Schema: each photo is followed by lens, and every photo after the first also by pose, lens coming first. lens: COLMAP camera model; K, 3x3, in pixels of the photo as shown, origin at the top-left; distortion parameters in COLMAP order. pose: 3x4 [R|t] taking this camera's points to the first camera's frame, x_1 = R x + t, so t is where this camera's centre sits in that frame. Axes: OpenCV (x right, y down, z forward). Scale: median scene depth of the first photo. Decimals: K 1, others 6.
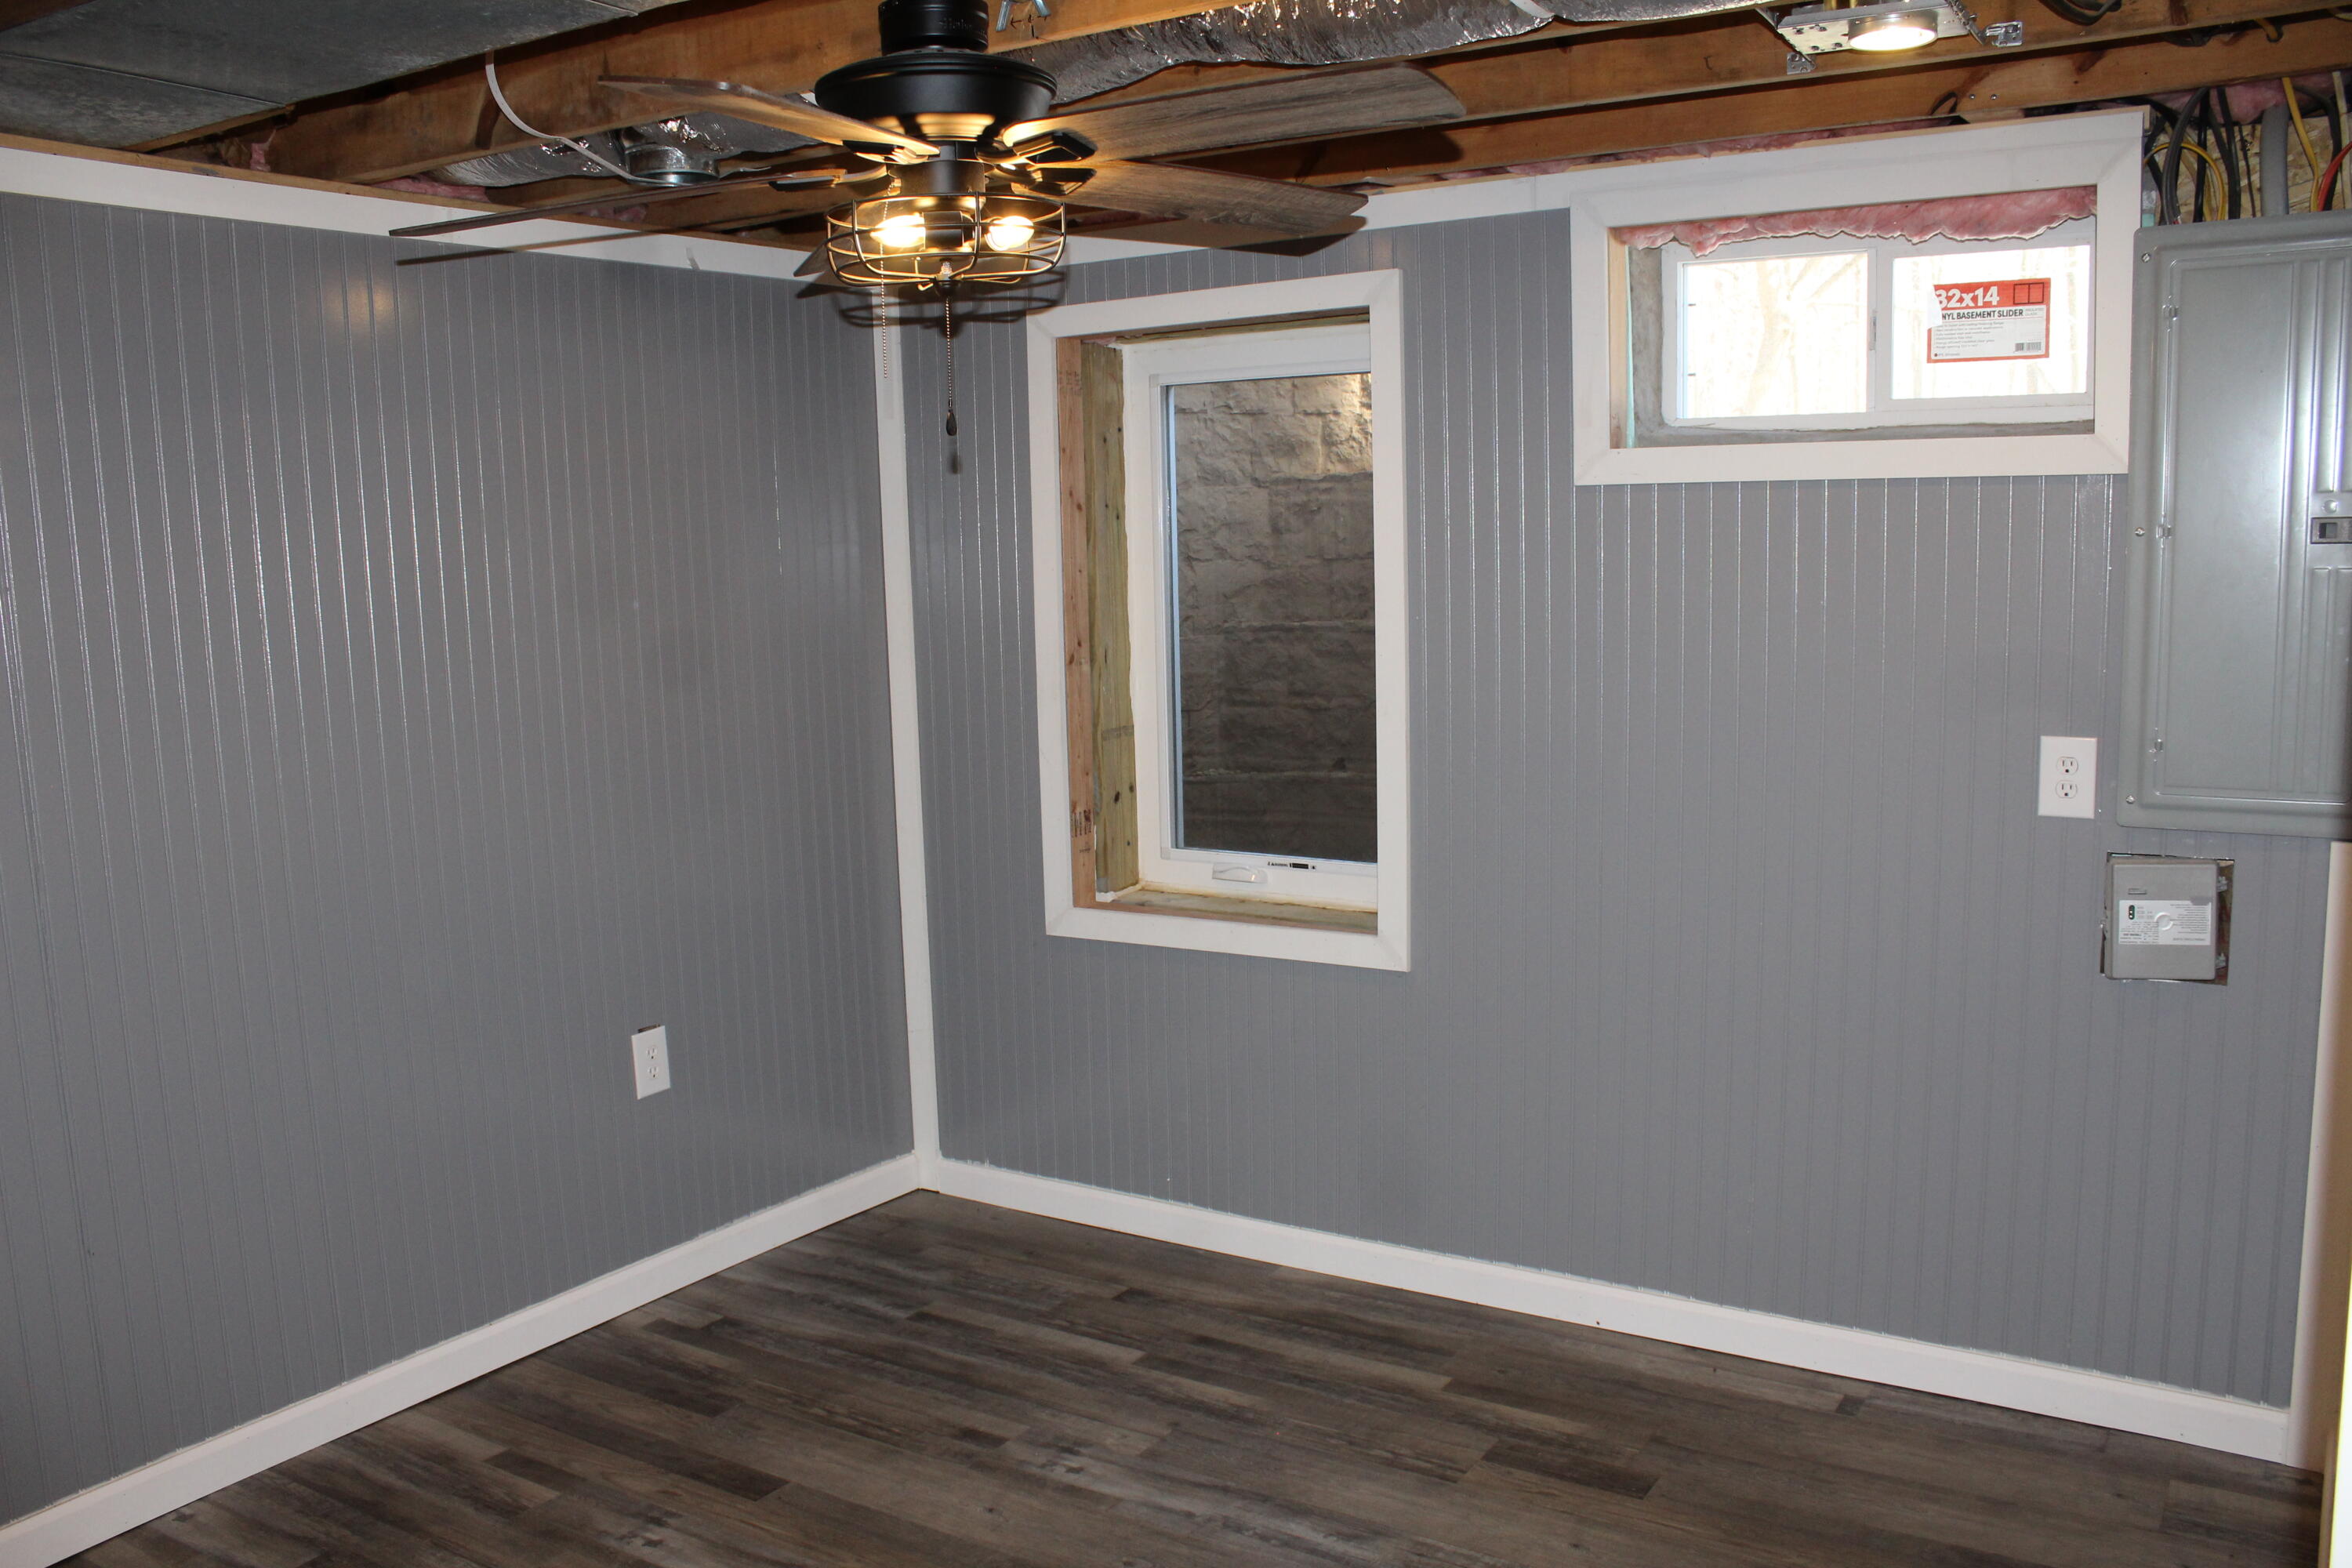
lens RADIAL K [[1939.5, 0, 1169.5], [0, 1939.5, 824.7], [0, 0, 1]] dist [-0.178310, 0.164522]
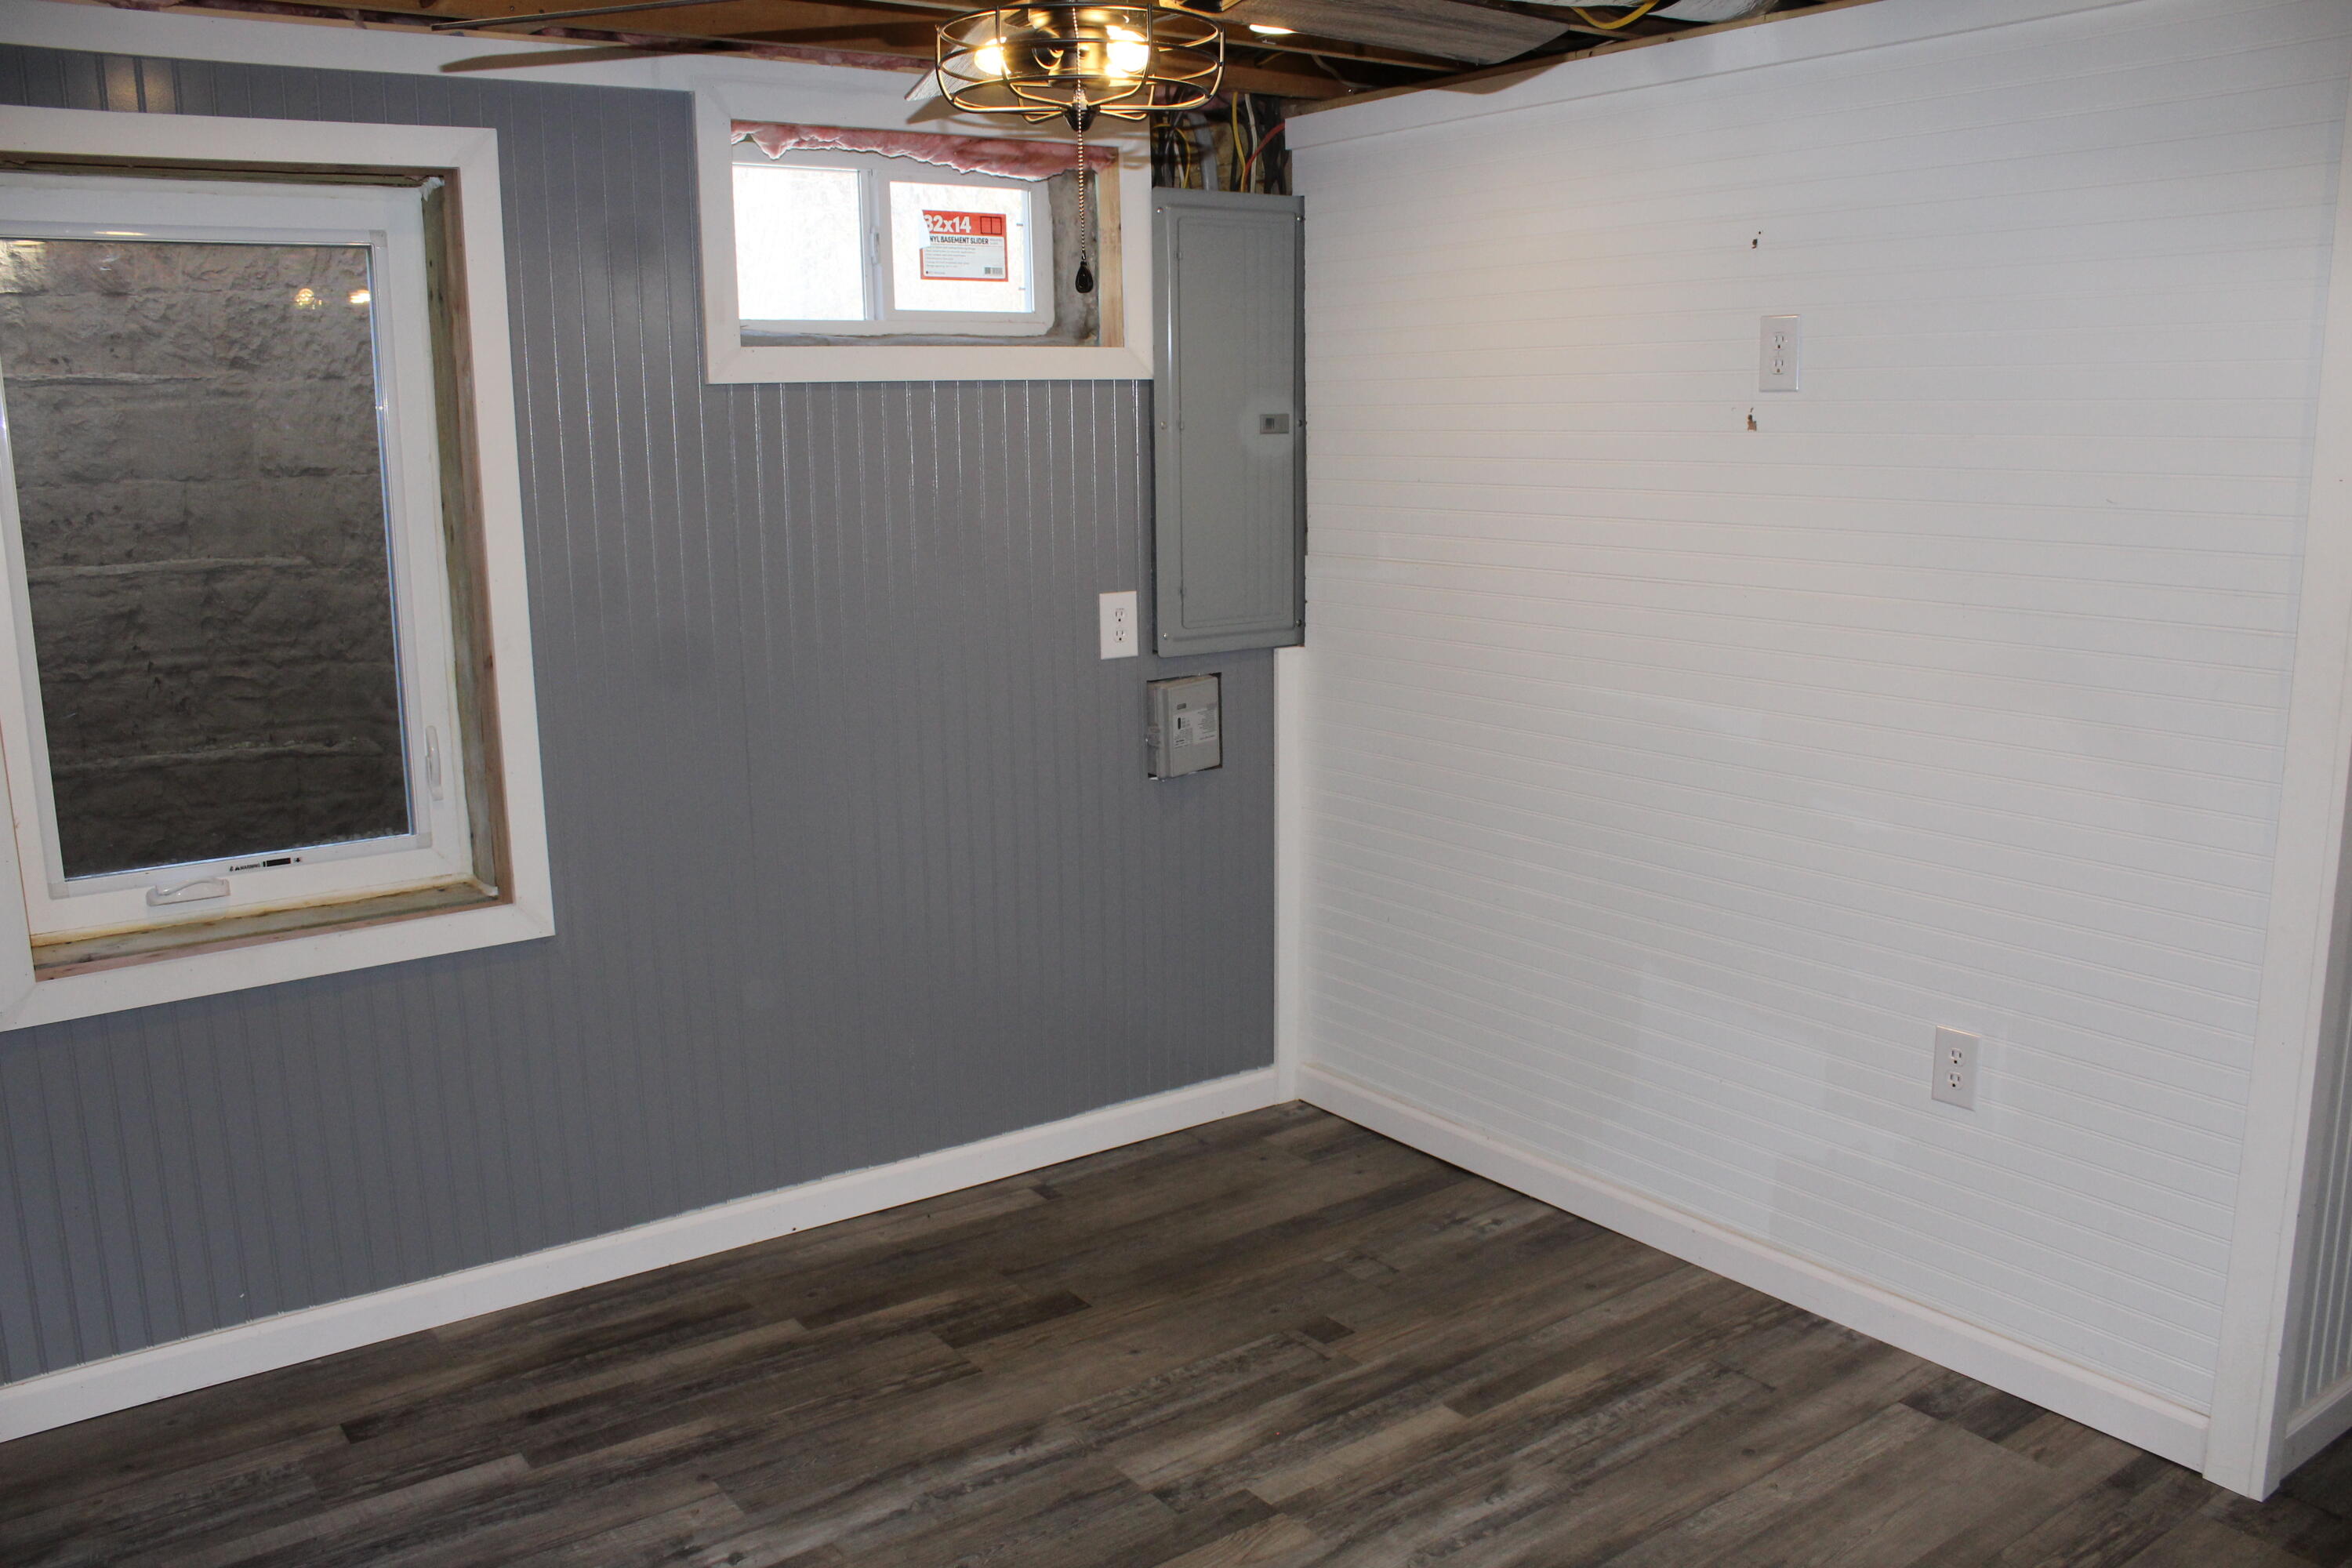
lens RADIAL K [[1939.5, 0, 1169.5], [0, 1939.5, 824.7], [0, 0, 1]] dist [-0.178310, 0.164522]
pose [[0.359298, -0.173474, 0.916958, -0.642333], [0.144878, 0.981027, 0.128826, -0.051100], [-0.921909, 0.086561, 0.377614, 0.458874]]
